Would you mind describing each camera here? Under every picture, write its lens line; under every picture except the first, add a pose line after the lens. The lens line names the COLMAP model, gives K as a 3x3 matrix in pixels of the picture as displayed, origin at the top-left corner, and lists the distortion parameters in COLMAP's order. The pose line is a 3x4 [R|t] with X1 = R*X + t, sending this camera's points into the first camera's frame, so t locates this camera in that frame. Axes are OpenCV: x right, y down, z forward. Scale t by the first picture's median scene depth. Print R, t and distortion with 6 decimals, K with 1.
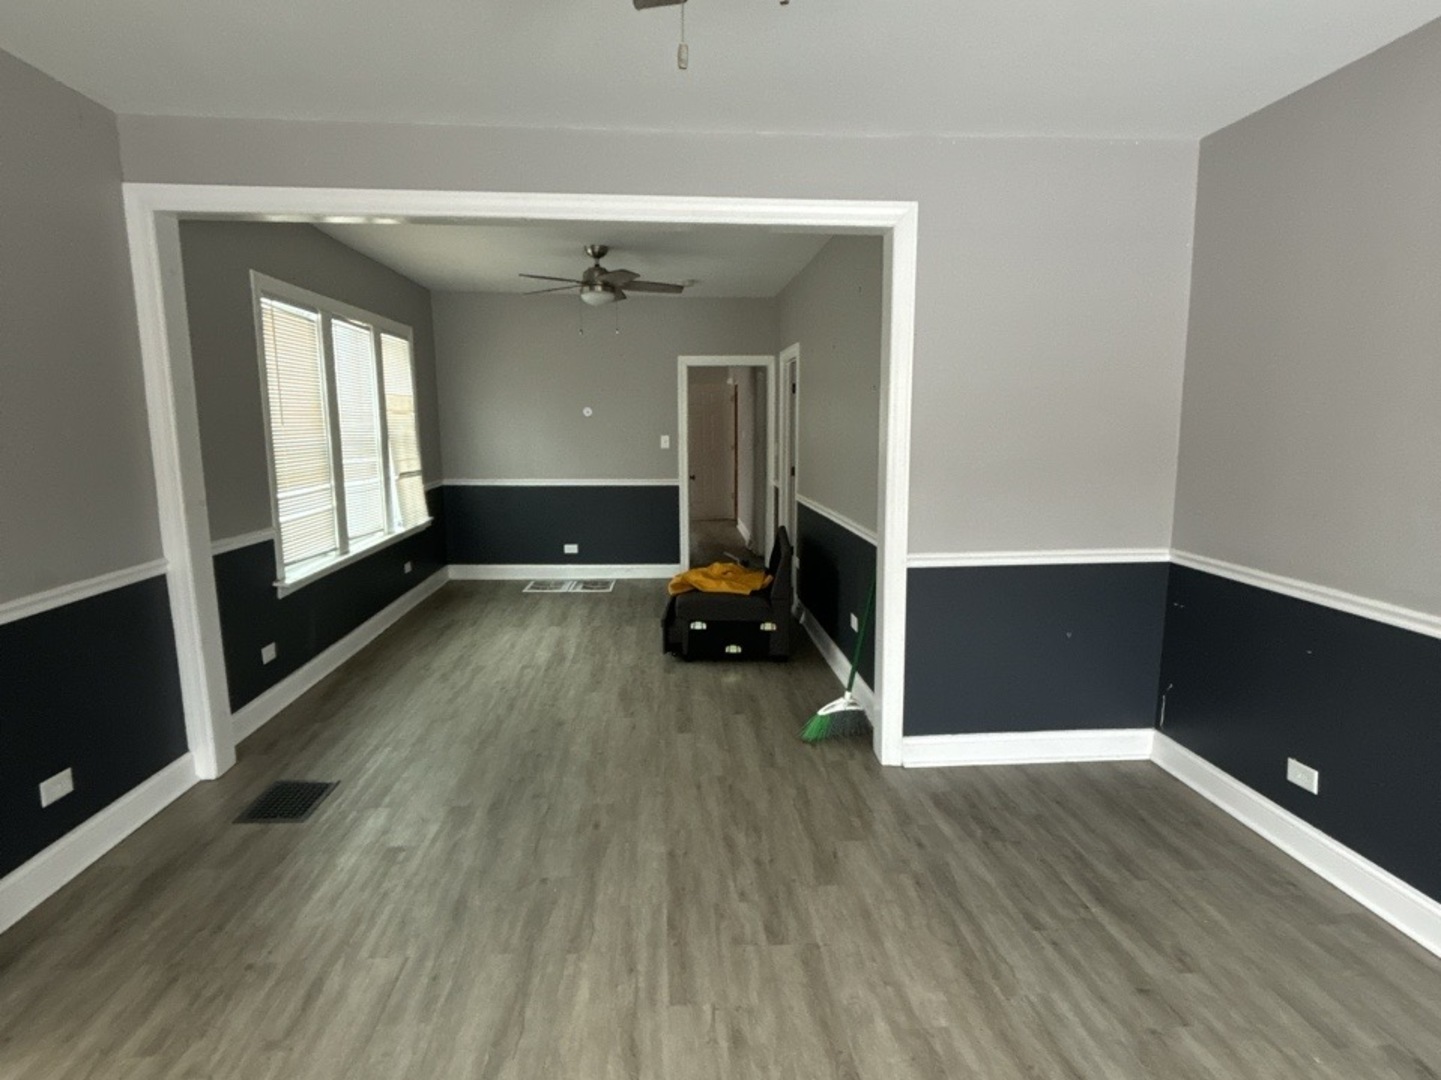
lens RADIAL K [[769.2, 0, 726.7], [0, 769.2, 543.5], [0, 0, 1]] dist [0.005174, -0.004588]
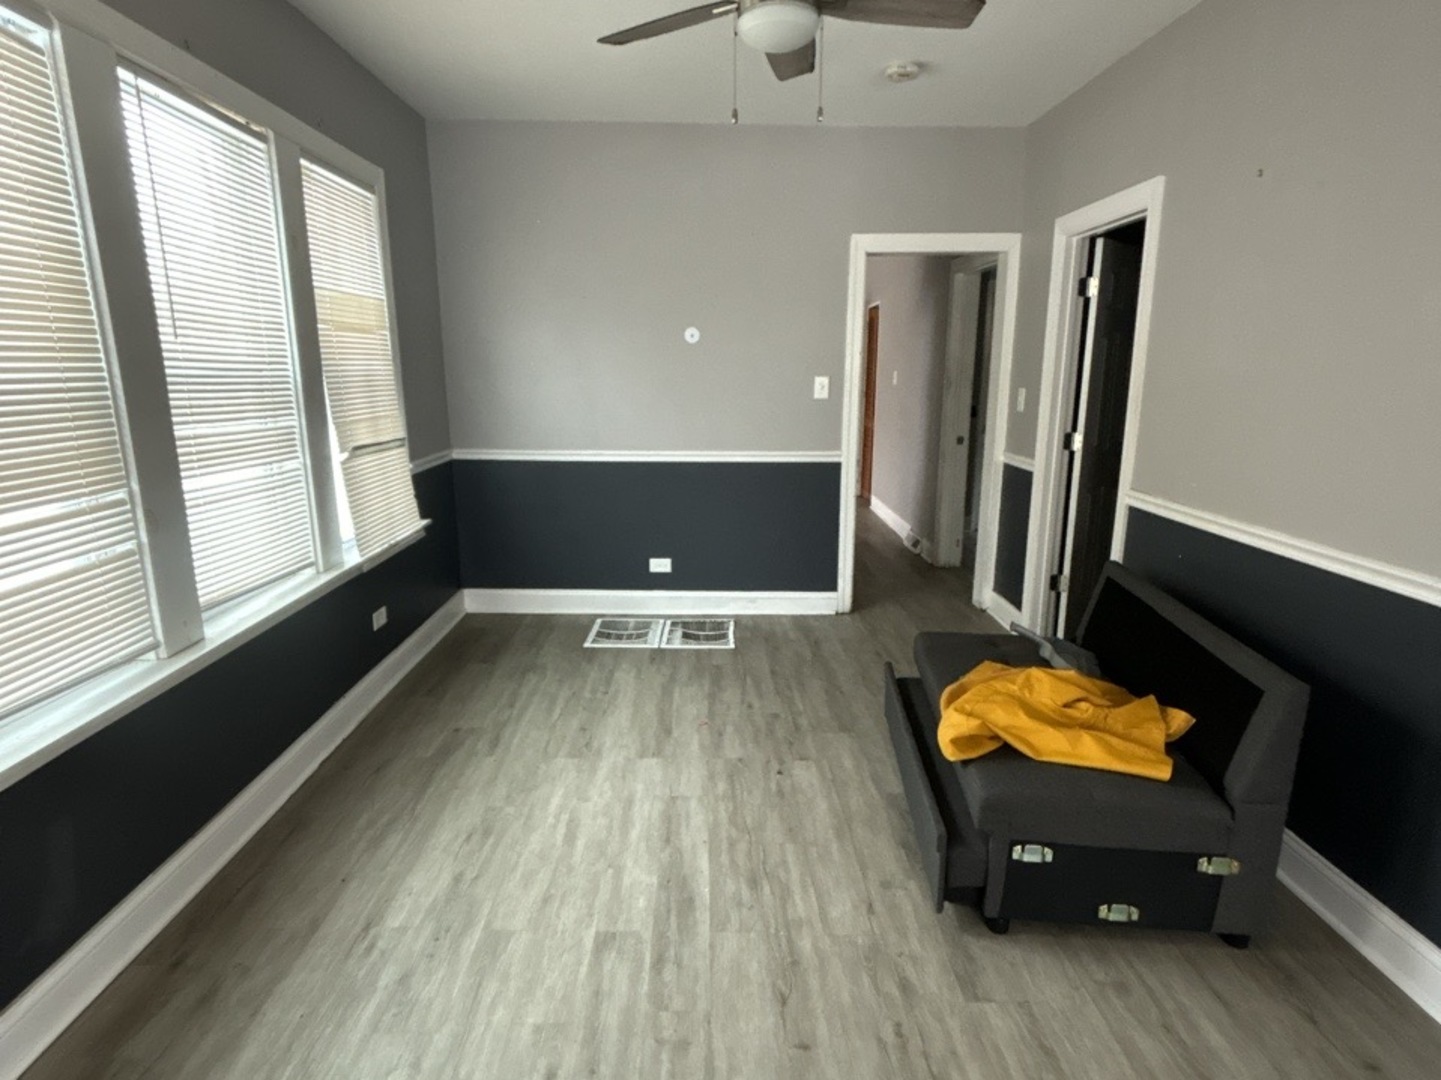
lens RADIAL K [[769.2, 0, 710.6], [0, 769.2, 543.9], [0, 0, 1]] dist [0.005174, -0.004588]
pose [[0.996773, 0.017384, -0.078361, -0.209461], [-0.012015, 0.997580, 0.068479, -0.094019], [0.079362, -0.067317, 0.994570, 0.725807]]
